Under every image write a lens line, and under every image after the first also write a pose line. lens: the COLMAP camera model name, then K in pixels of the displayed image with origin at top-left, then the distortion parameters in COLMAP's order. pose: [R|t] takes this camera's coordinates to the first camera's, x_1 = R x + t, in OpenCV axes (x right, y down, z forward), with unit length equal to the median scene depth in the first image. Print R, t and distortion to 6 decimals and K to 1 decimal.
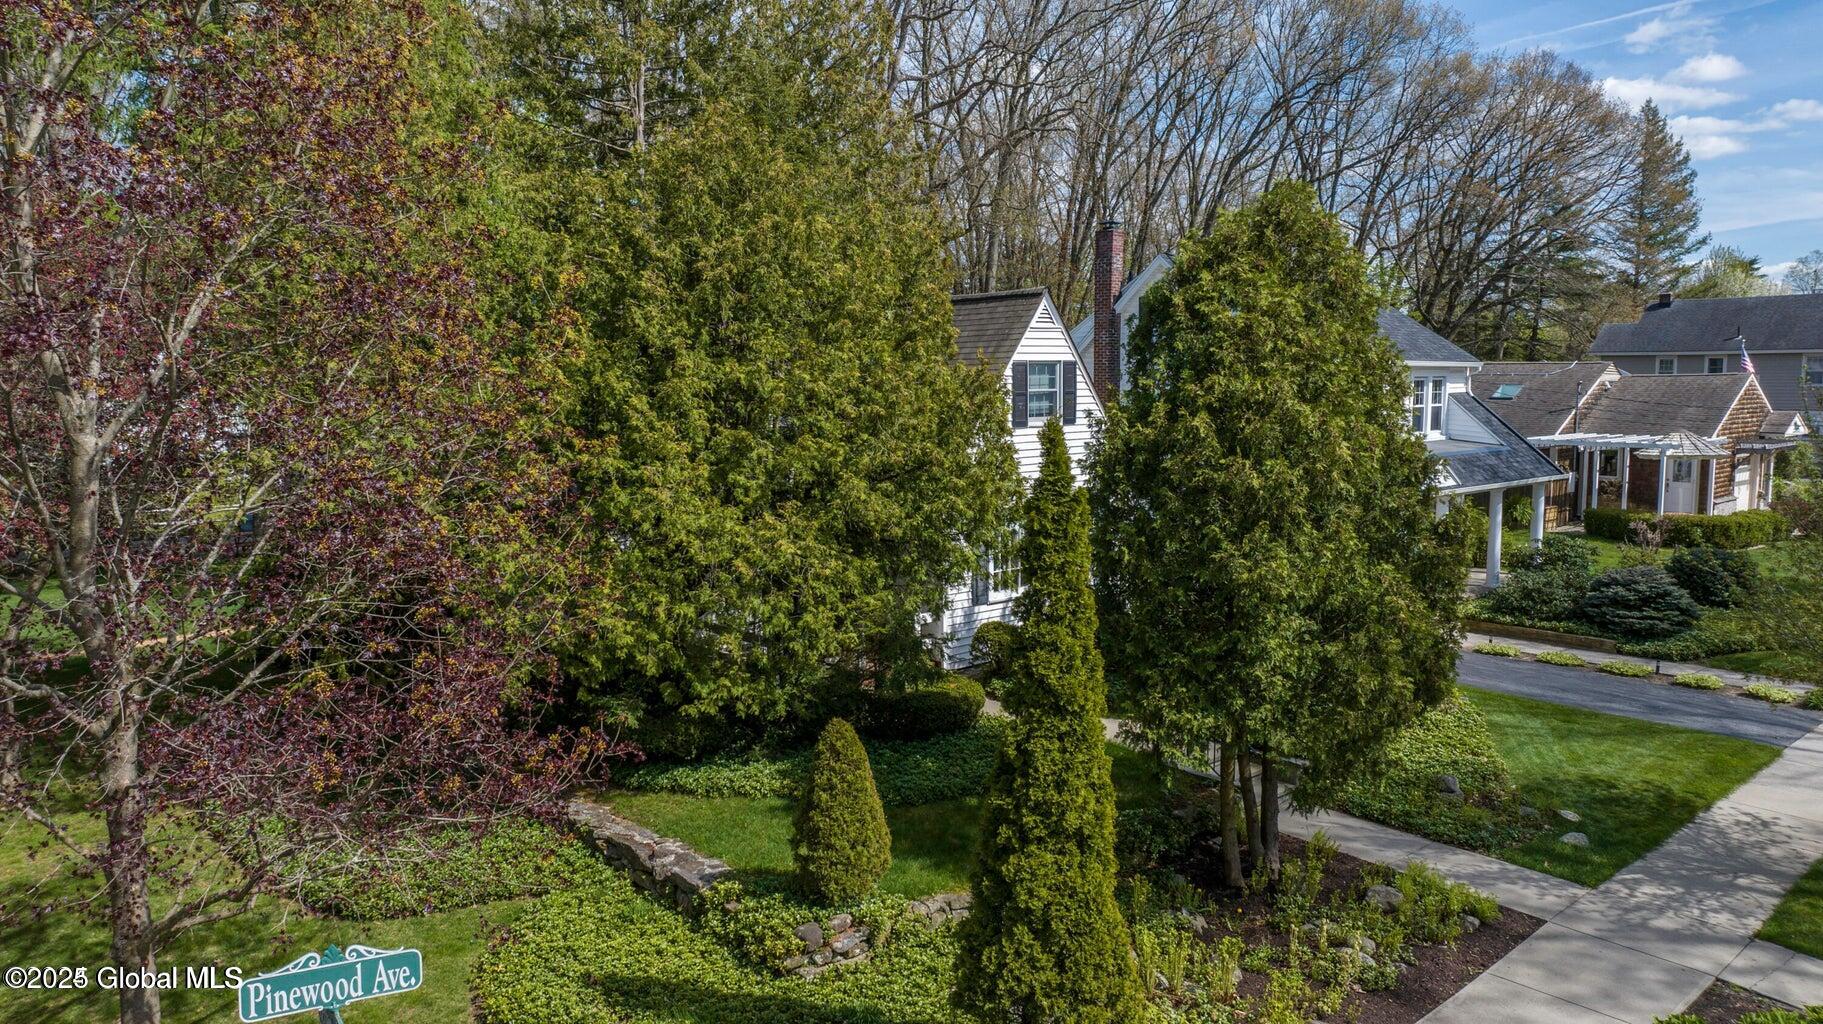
lens RADIAL K [[1281.1, 0, 913.4], [0, 1281.1, 509.1], [0, 0, 1]] dist [-0.021172, 0.002705]
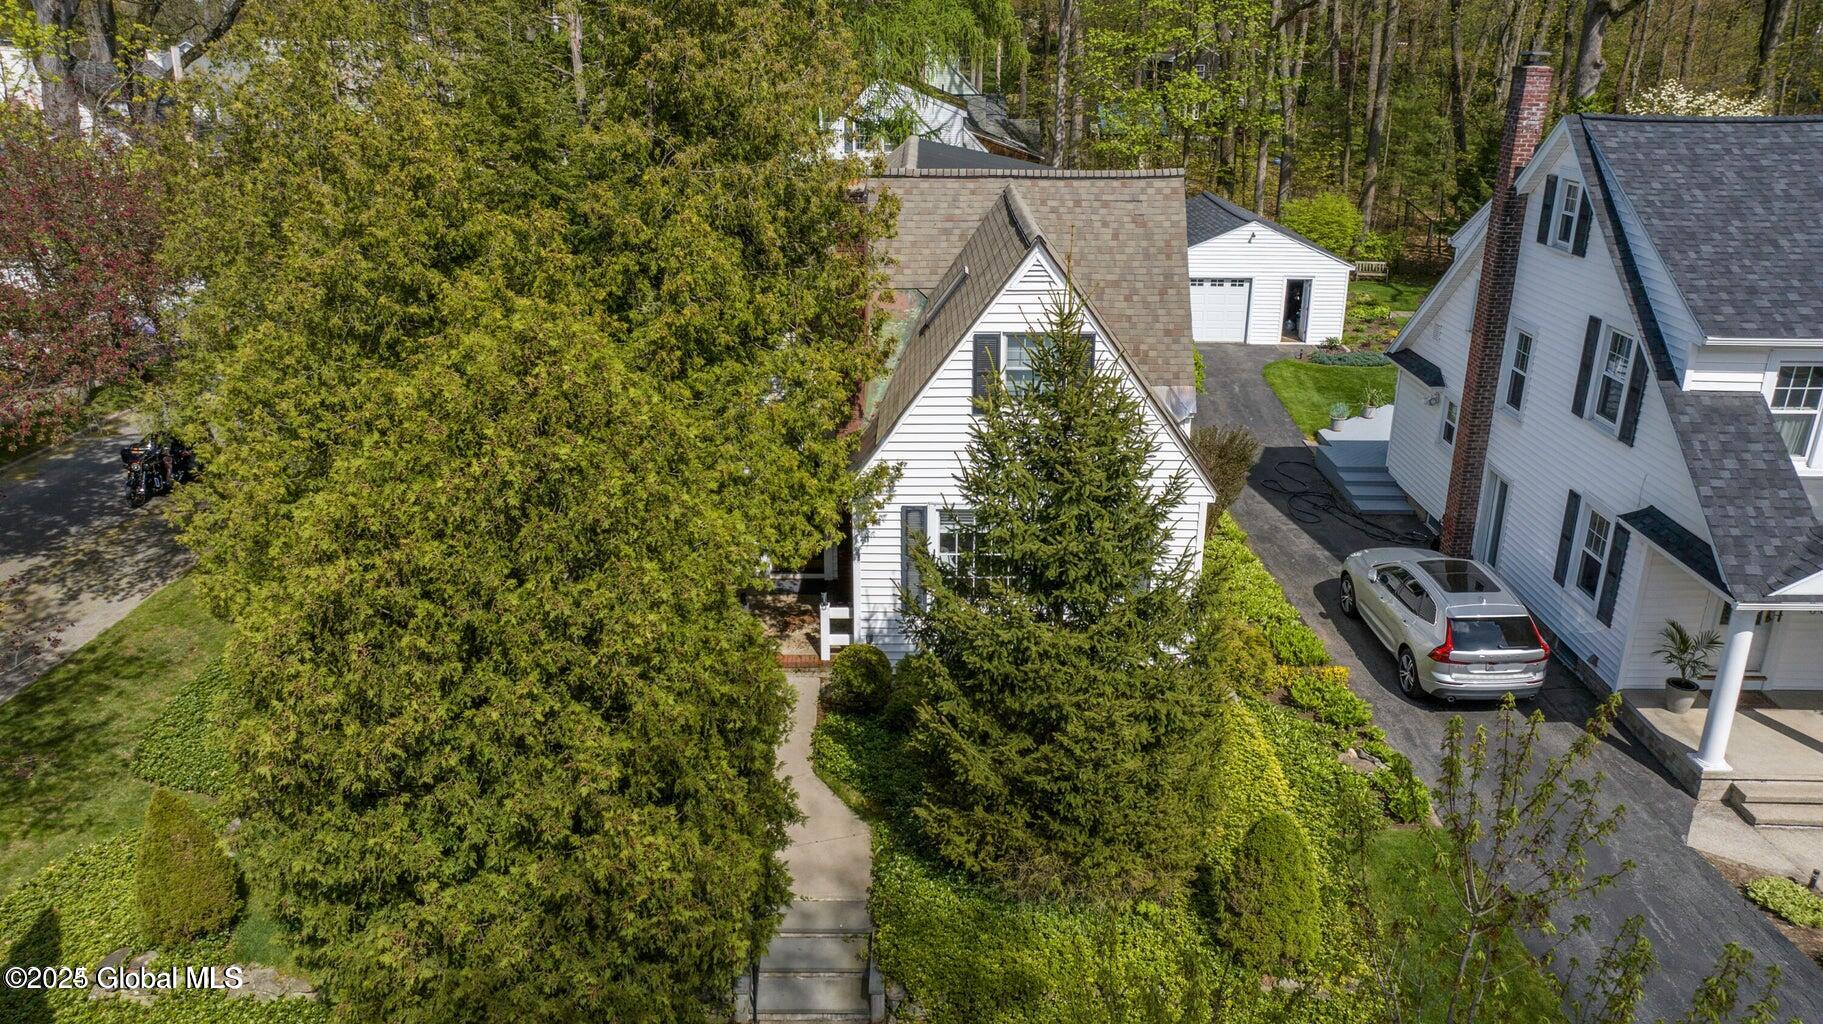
lens RADIAL K [[1281.1, 0, 913.4], [0, 1281.1, 509.1], [0, 0, 1]] dist [-0.021172, 0.002705]
pose [[0.740245, 0.236336, -0.629431, 0.556799], [-0.075787, 0.959547, 0.271157, -0.216923], [0.668052, -0.153020, 0.728211, 0.381806]]
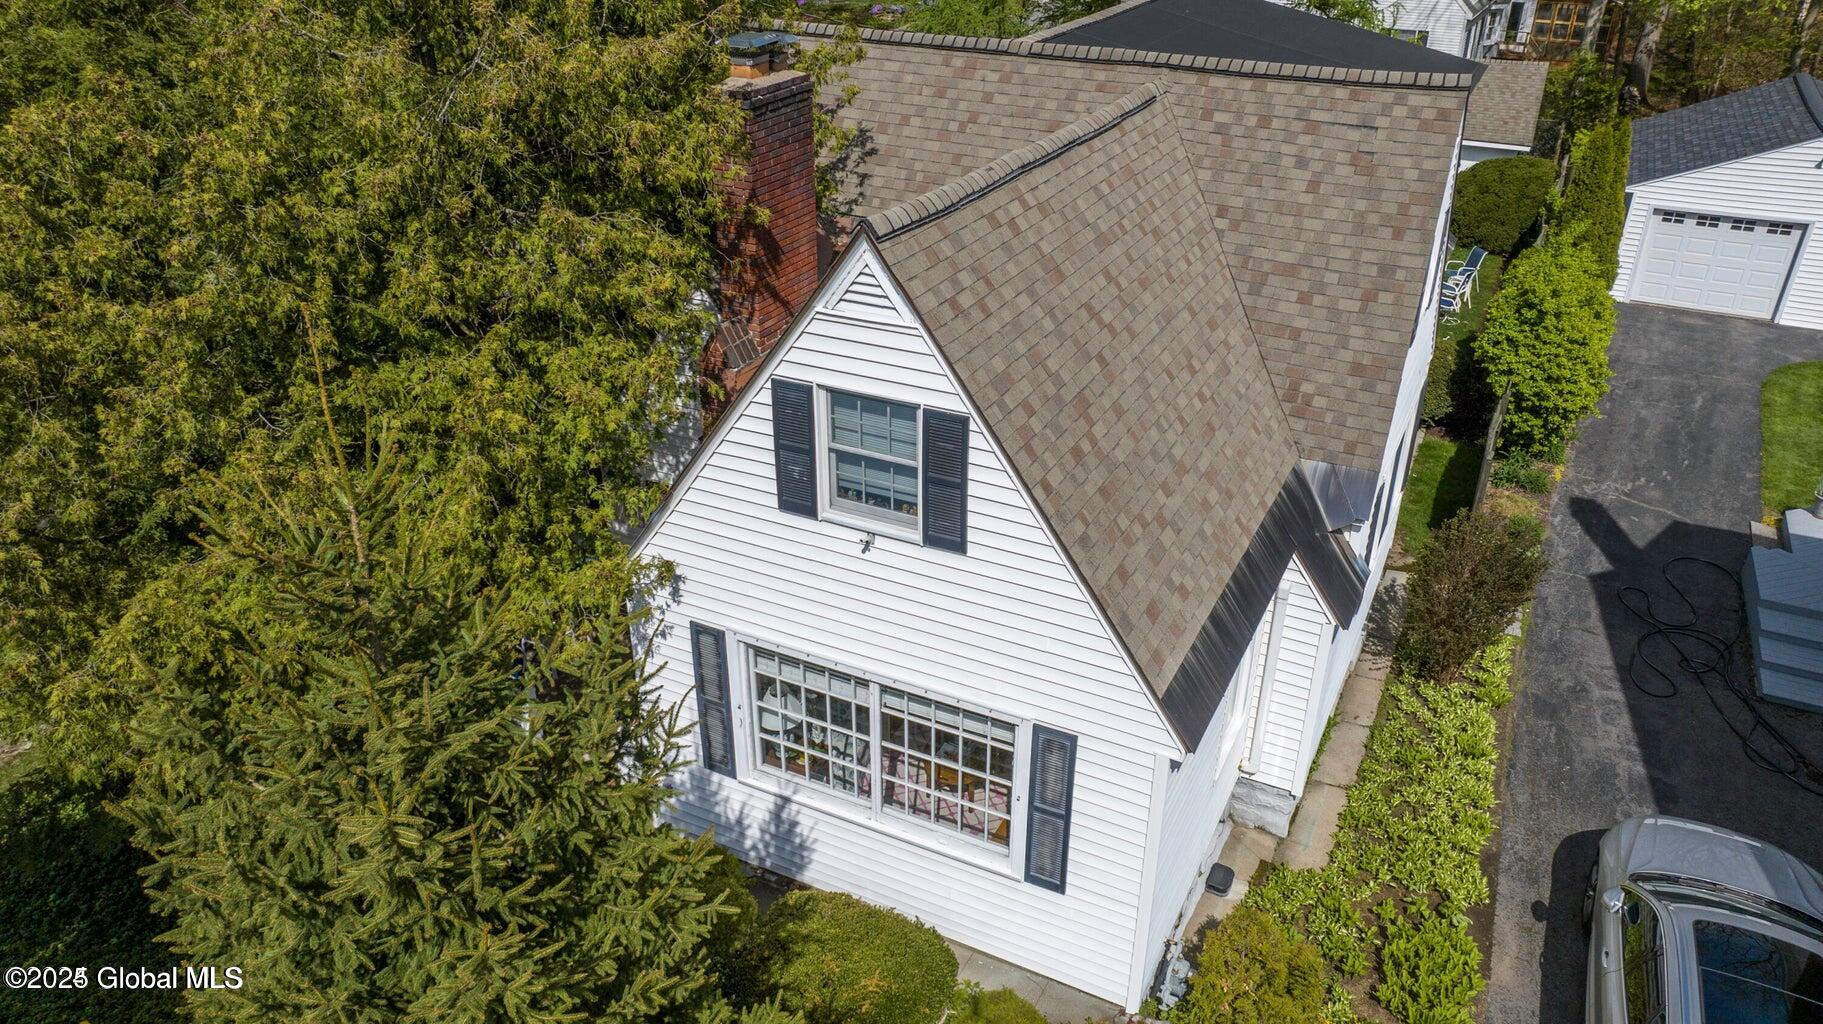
lens RADIAL K [[1289.1, 0, 911.5], [0, 1289.1, 512.0], [0, 0, 1]] dist [-0.049023, 0.062076]
pose [[0.368849, 0.440460, -0.818502, 0.466391], [-0.104587, 0.894668, 0.434316, -0.264511], [0.923586, -0.074592, 0.376064, 0.858437]]
